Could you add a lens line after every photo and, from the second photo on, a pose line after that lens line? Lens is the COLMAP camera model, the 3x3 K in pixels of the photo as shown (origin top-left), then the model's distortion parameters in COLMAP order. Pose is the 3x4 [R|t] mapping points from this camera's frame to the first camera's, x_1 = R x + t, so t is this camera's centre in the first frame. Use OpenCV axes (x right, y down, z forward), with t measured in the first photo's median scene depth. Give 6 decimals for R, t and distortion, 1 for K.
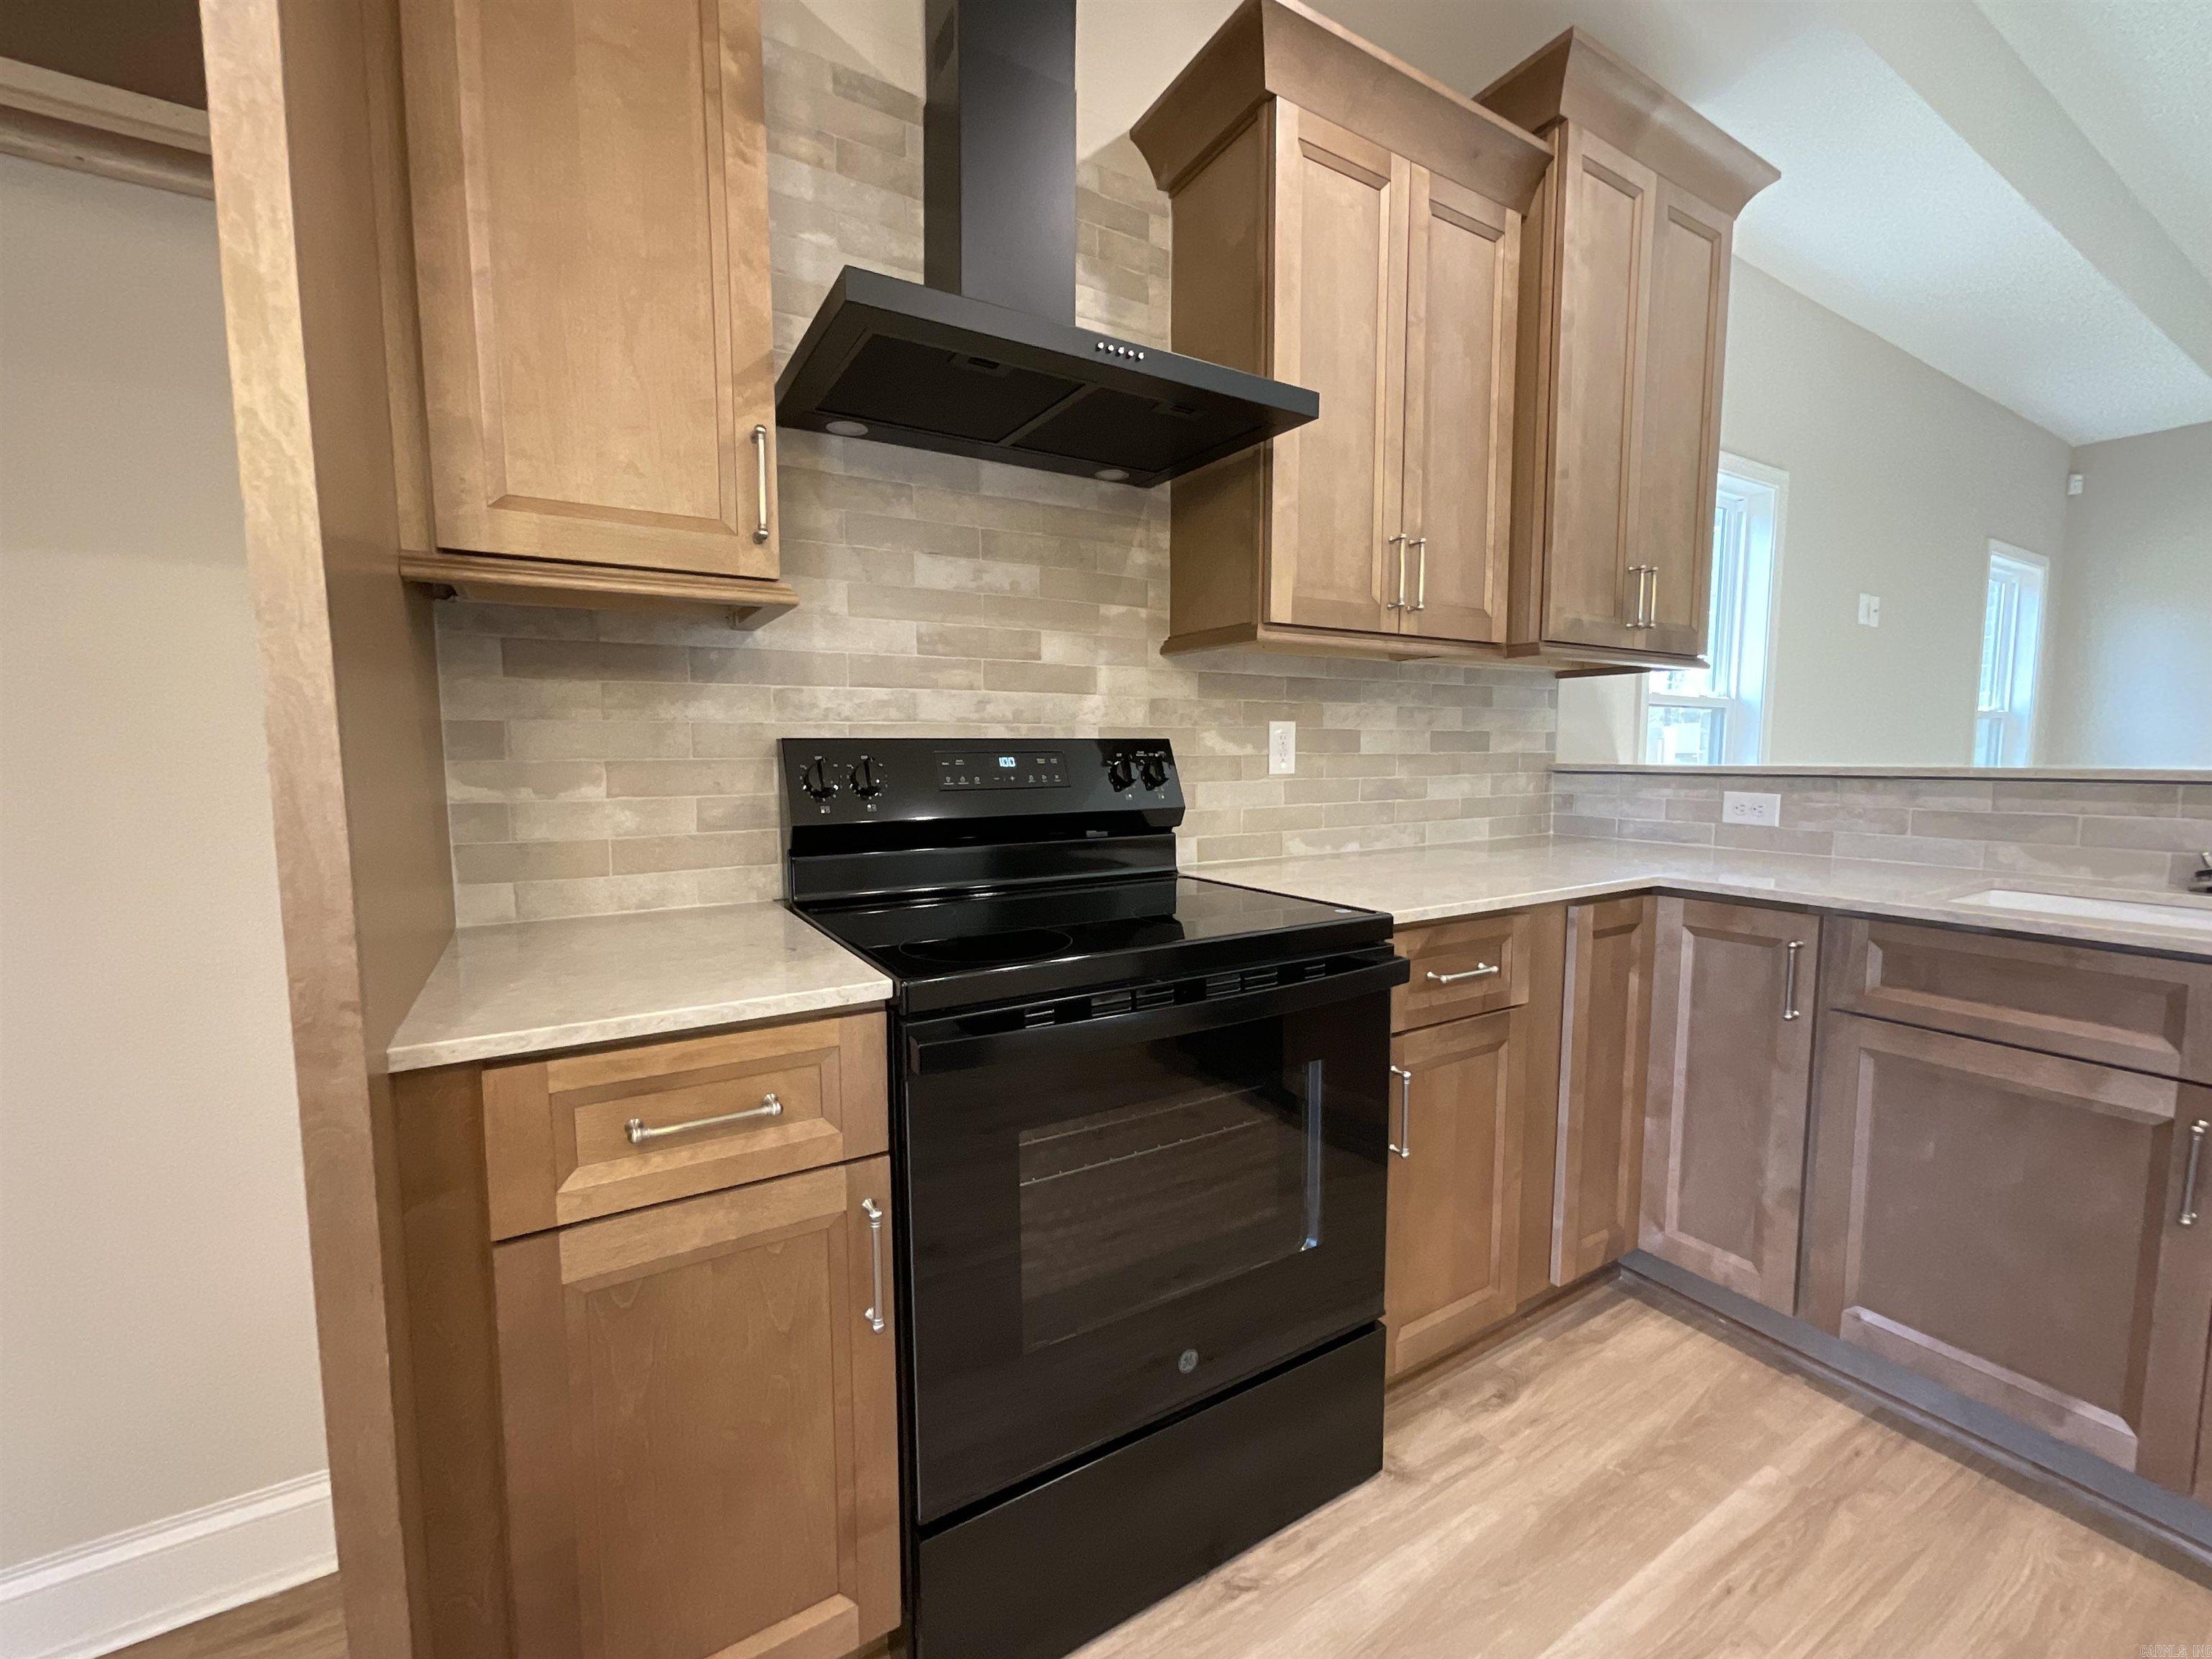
lens RADIAL K [[895.1, 0, 1107.7], [0, 895.1, 830.3], [0, 0, 1]] dist [-0.000928, 0.000227]
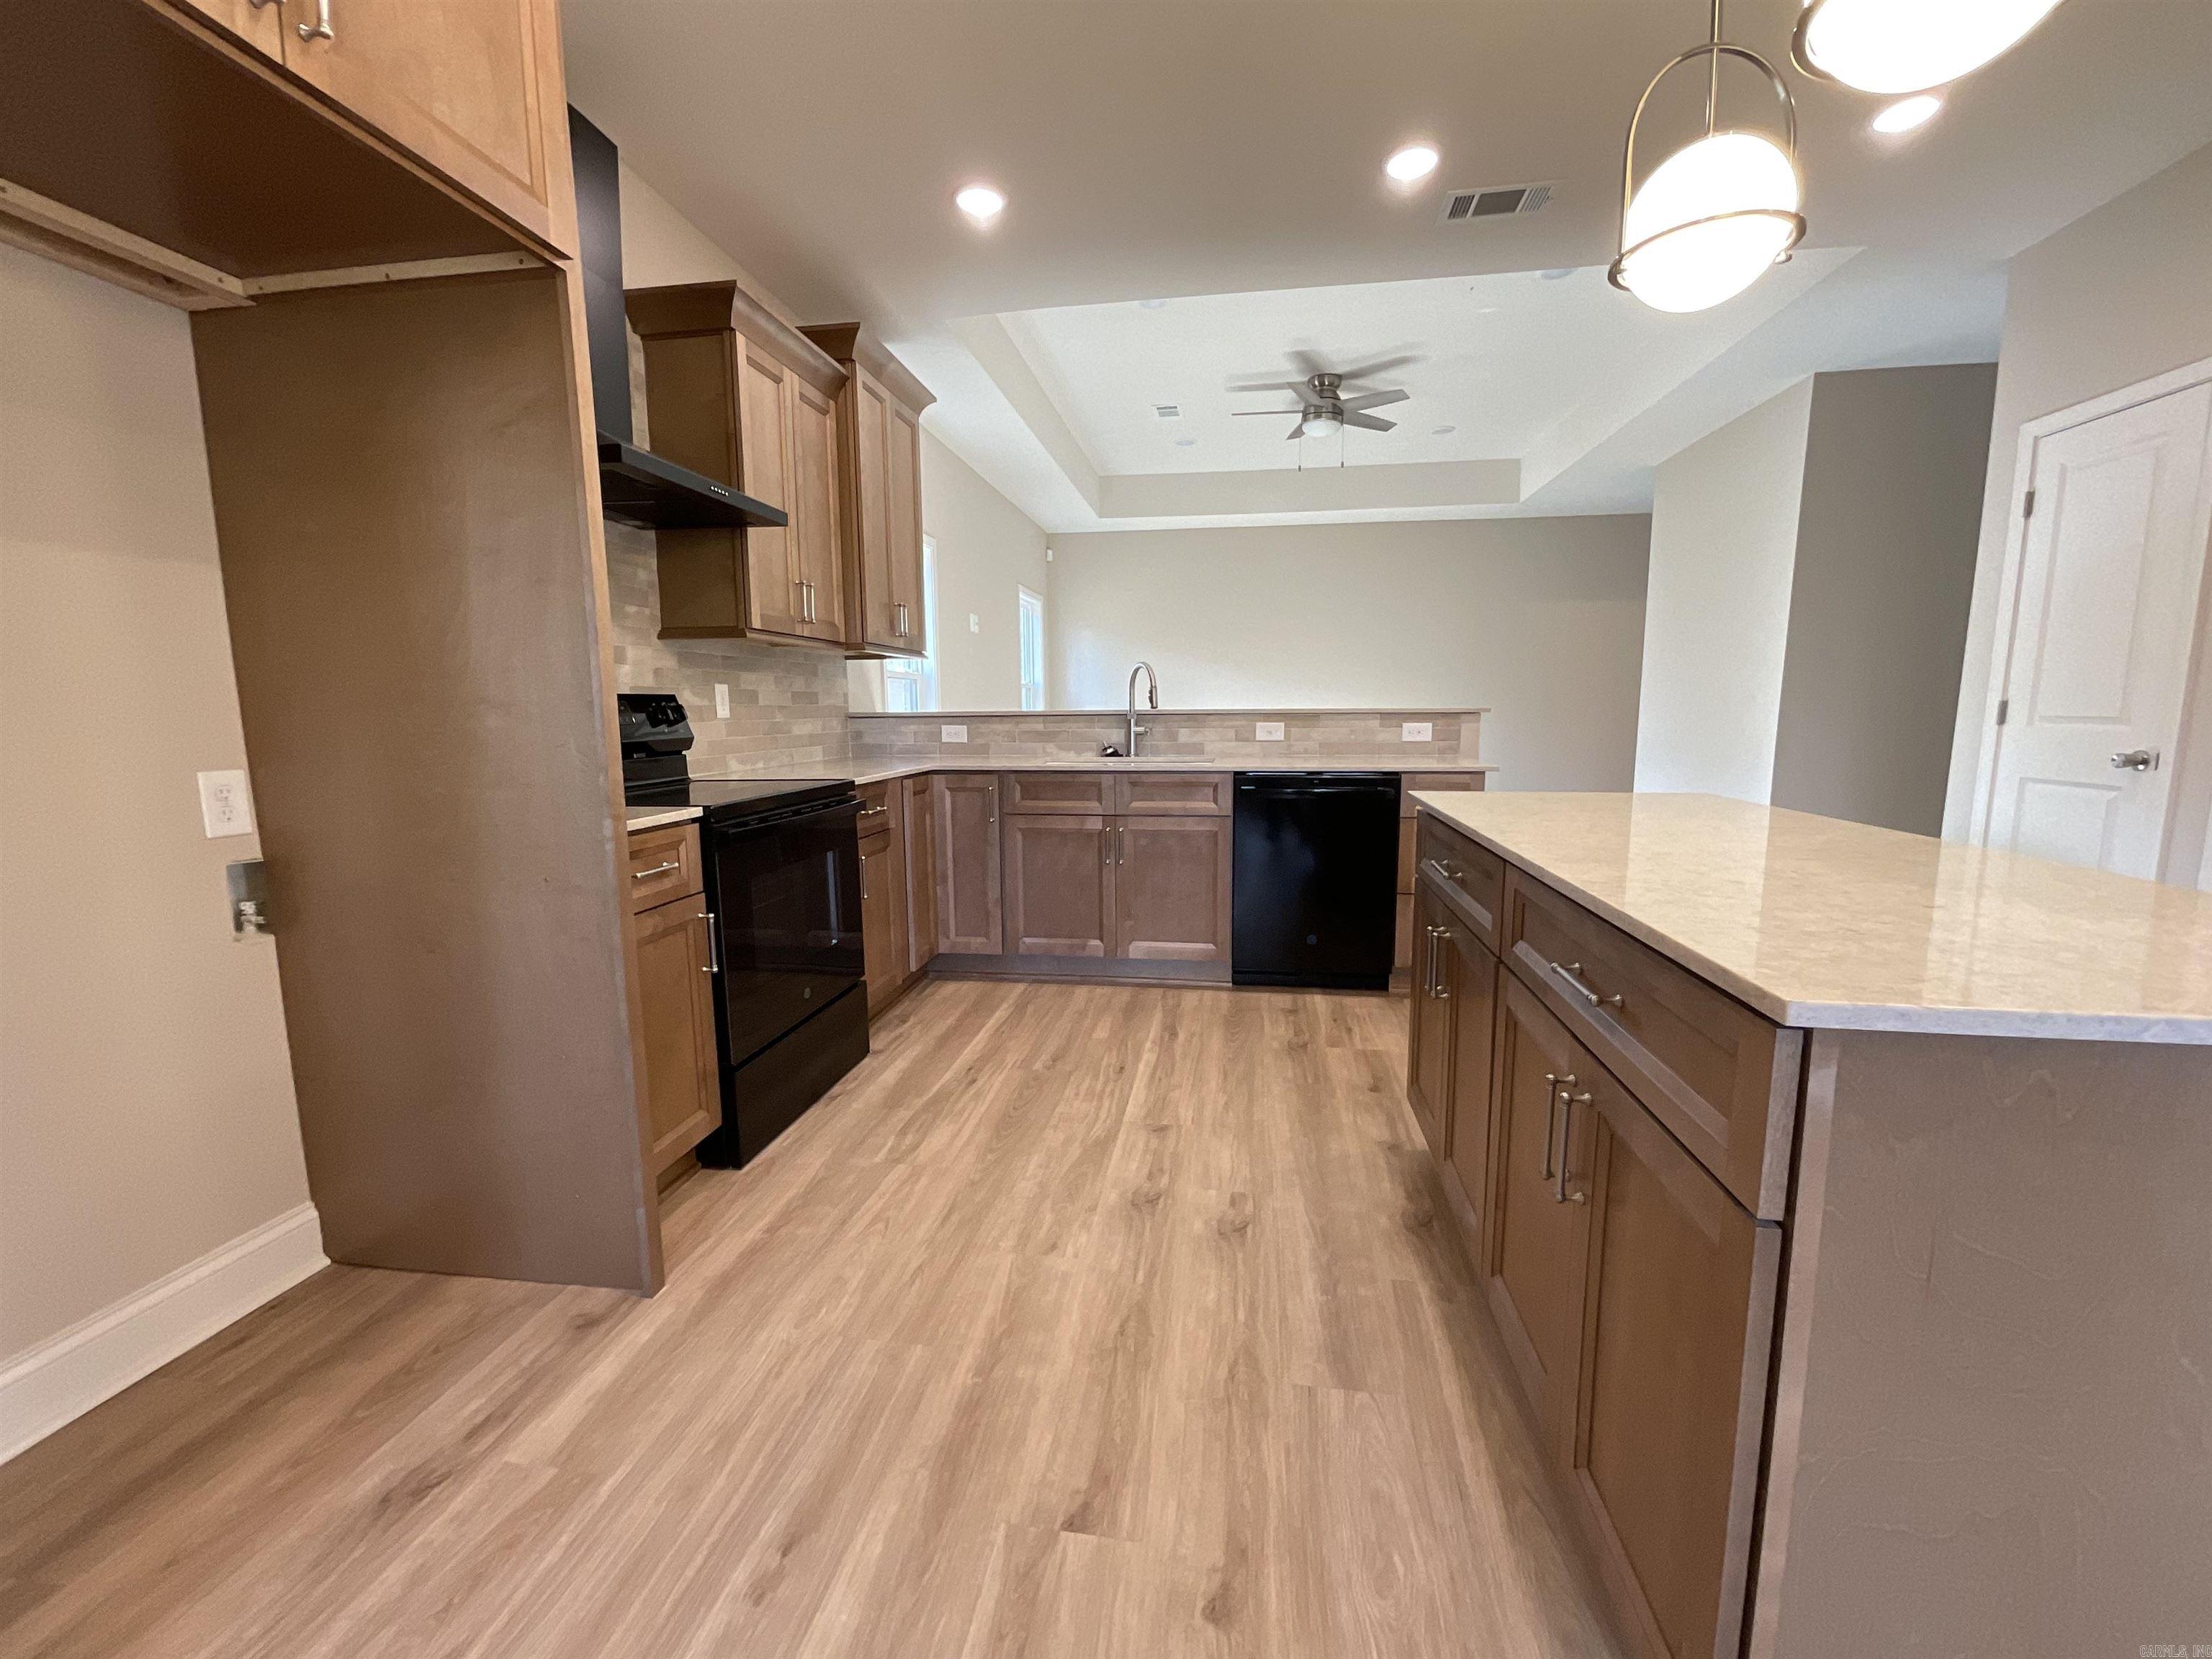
lens RADIAL K [[895.1, 0, 1107.7], [0, 895.1, 830.3], [0, 0, 1]] dist [-0.000928, 0.000227]
pose [[0.638228, -0.108472, 0.762167, -0.691505], [0.076382, 0.994061, 0.077514, 0.072646], [-0.766049, 0.008744, 0.642723, -0.603445]]
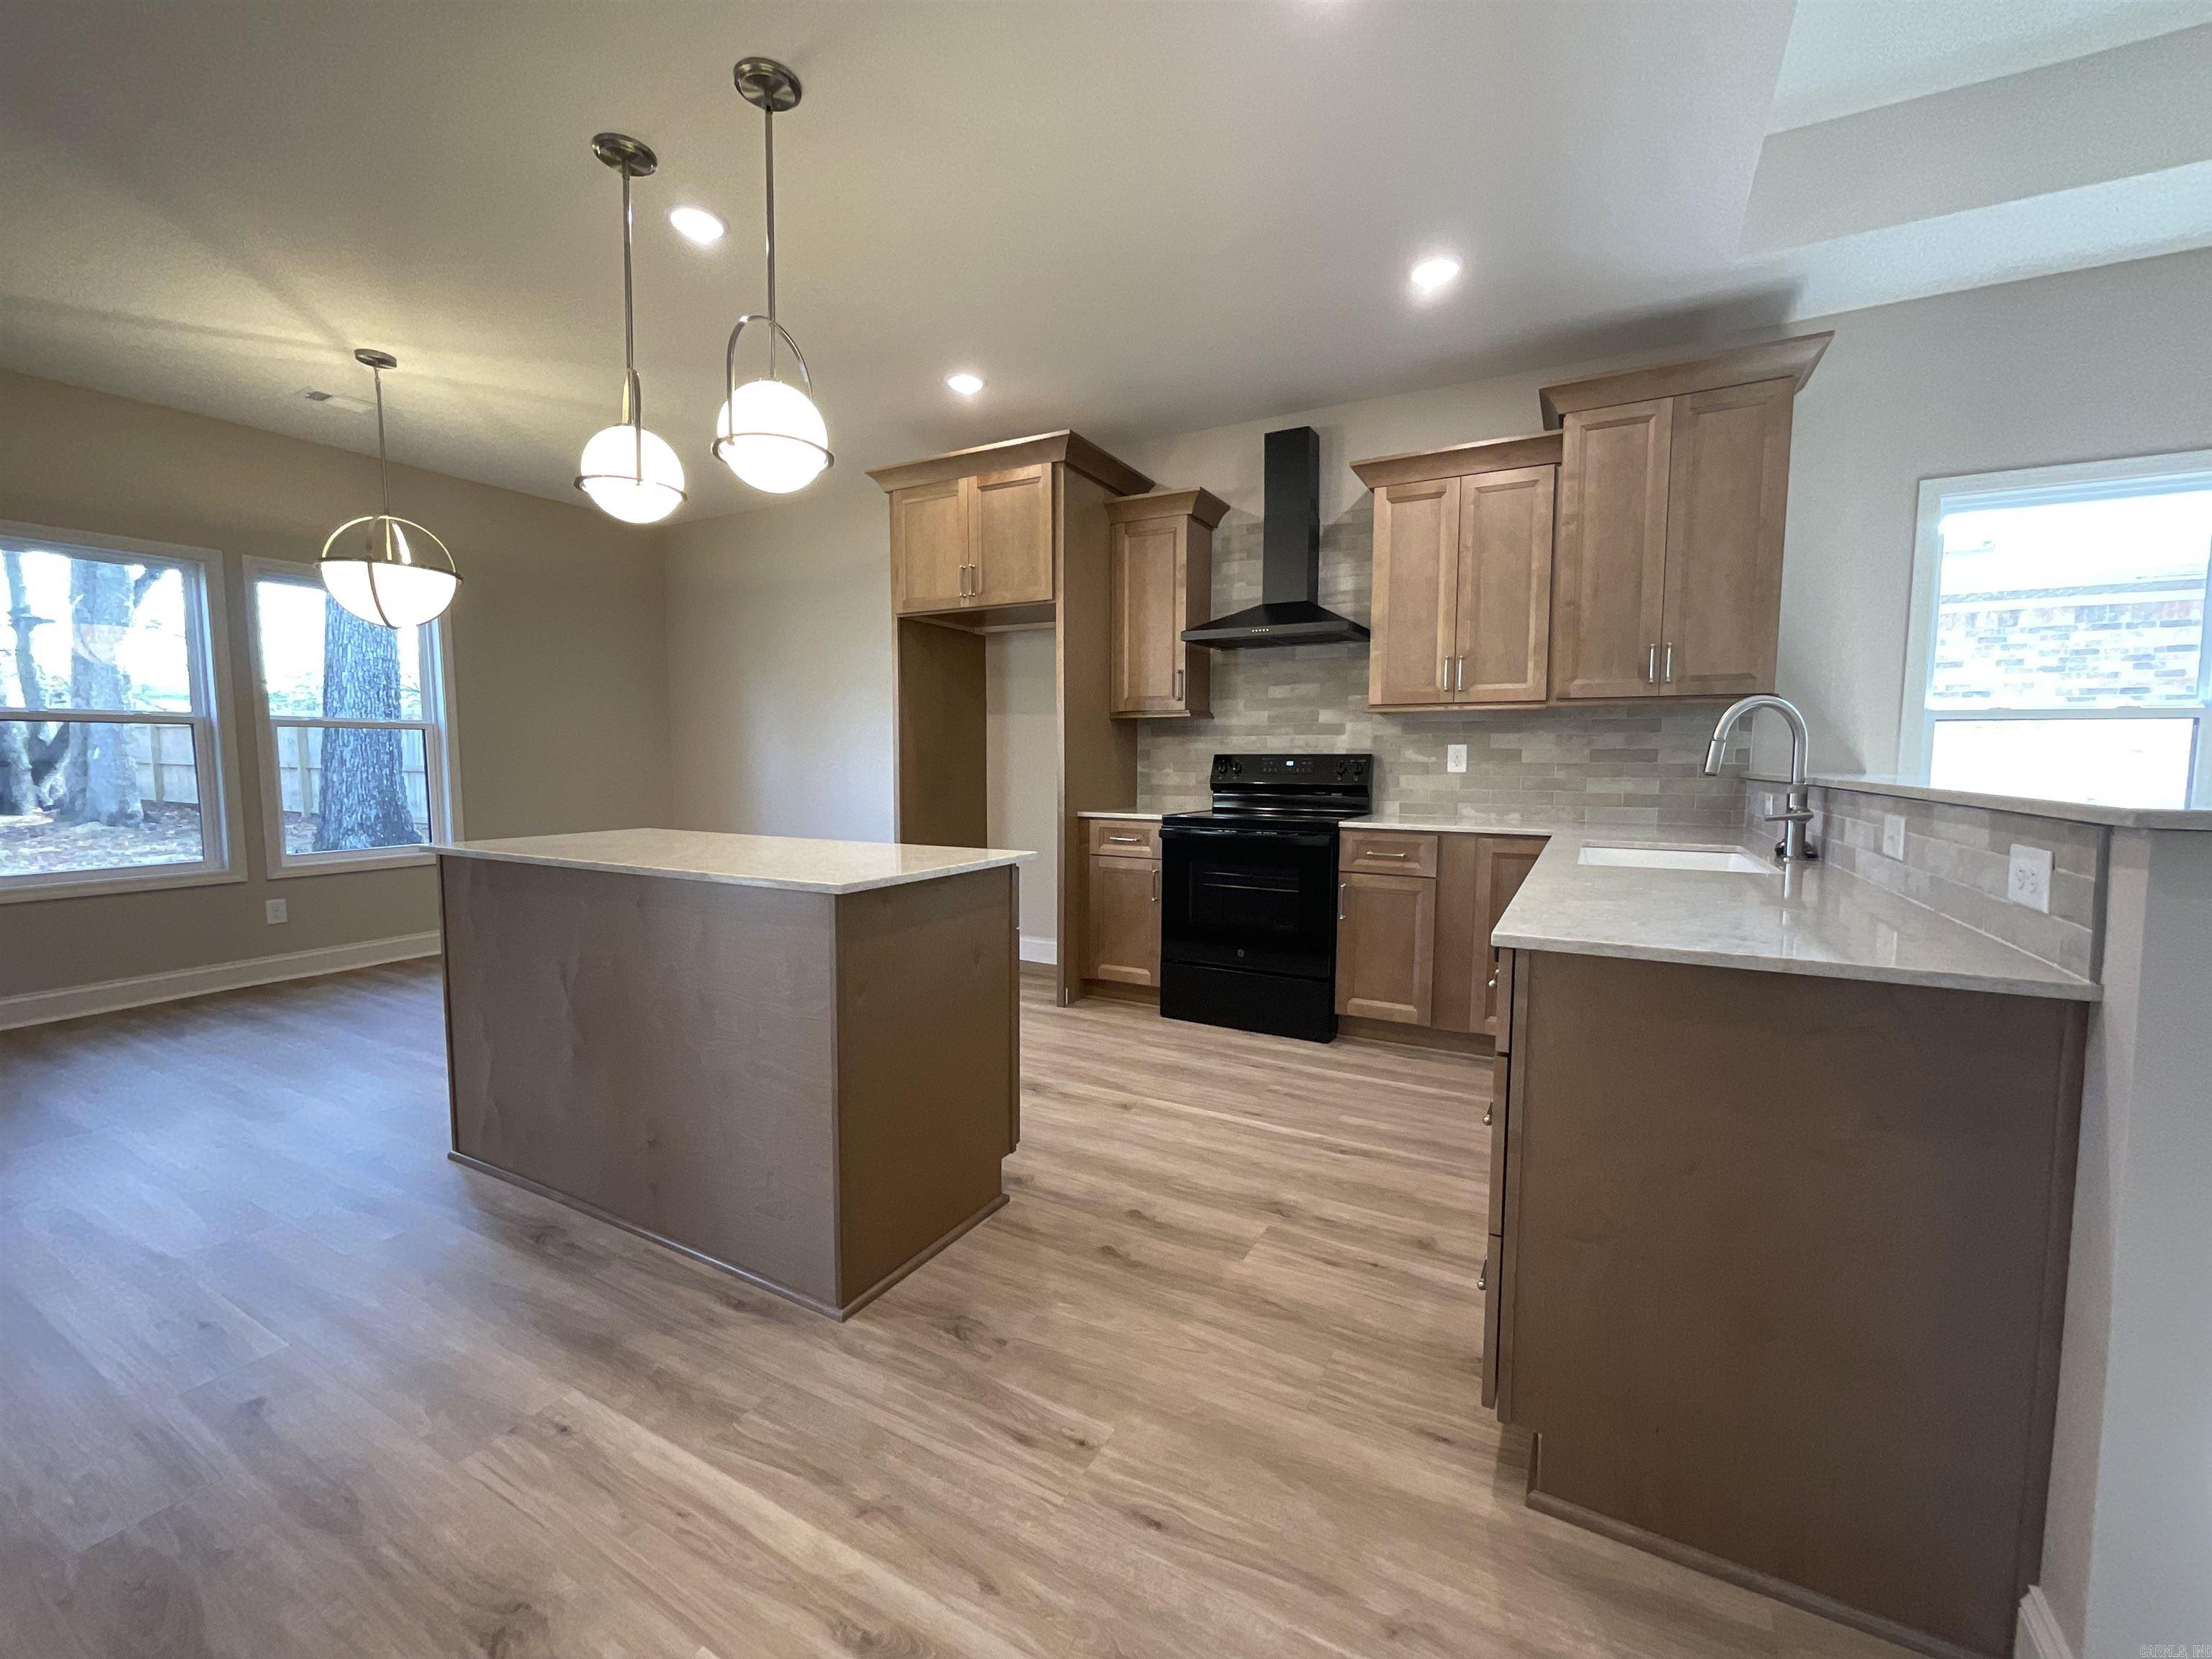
lens RADIAL K [[895.1, 0, 1107.7], [0, 895.1, 830.3], [0, 0, 1]] dist [-0.000928, 0.000227]
pose [[0.505503, 0.073452, -0.859692, 1.715130], [-0.084204, 0.995813, 0.035570, 0.062981], [0.858706, 0.054408, 0.509572, -0.697127]]
